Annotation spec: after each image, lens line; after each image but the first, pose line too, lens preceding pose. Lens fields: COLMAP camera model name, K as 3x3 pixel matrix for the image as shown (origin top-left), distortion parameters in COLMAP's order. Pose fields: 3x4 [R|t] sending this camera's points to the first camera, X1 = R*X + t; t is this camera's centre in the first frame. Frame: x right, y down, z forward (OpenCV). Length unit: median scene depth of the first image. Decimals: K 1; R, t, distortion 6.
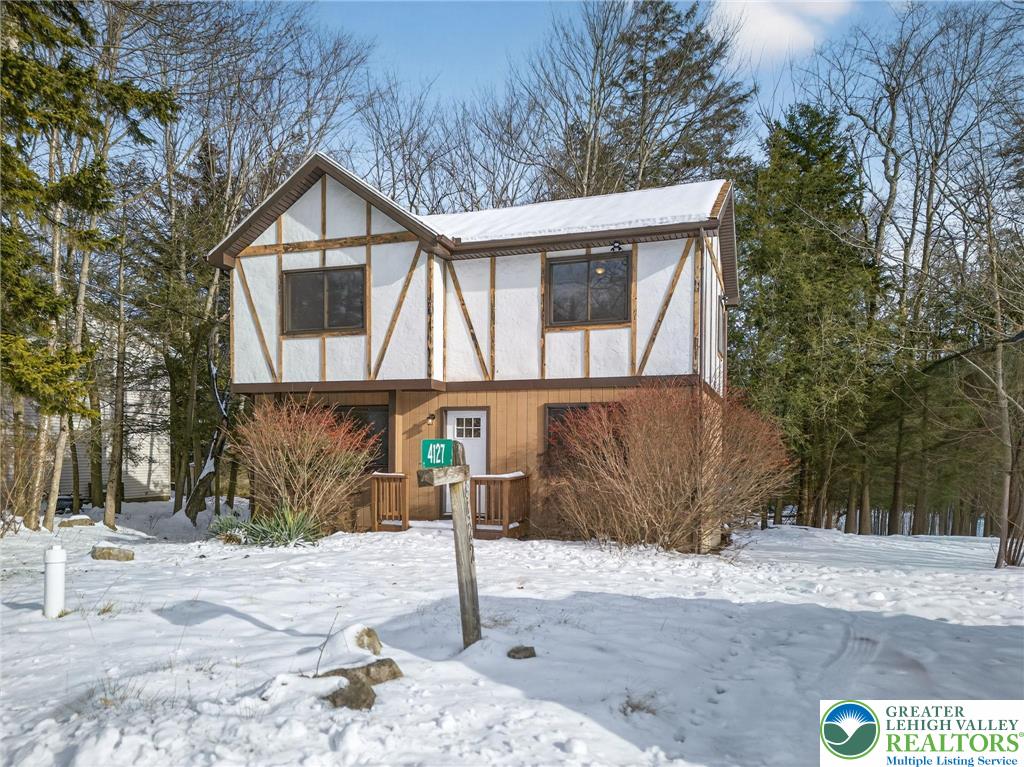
lens RADIAL K [[753.1, 0, 512.1], [0, 753.1, 451.2], [0, 0, 1]] dist [0.148660, -0.112642]
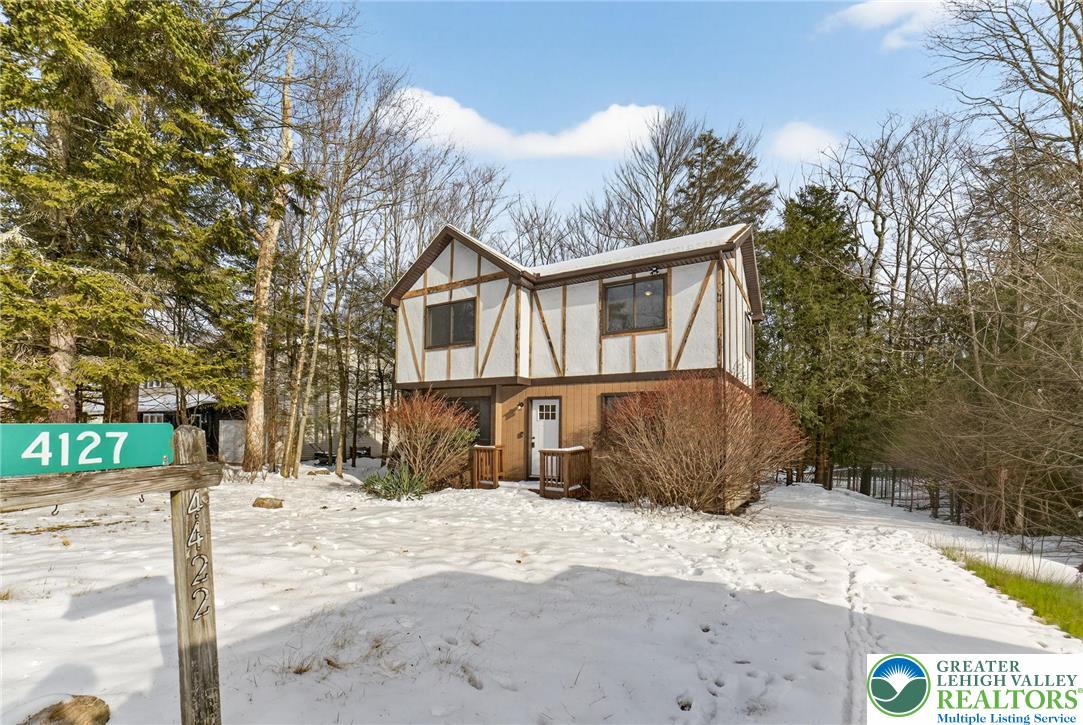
lens RADIAL K [[440.4, 0, 561.5], [0, 440.4, 413.5], [0, 0, 1]] dist [-0.001253, 0.000073]
pose [[0.984728, -0.005135, -0.174027, 0.103196], [-0.000370, 0.999501, -0.031584, -0.003767], [0.174102, 0.031166, 0.984234, 0.233739]]
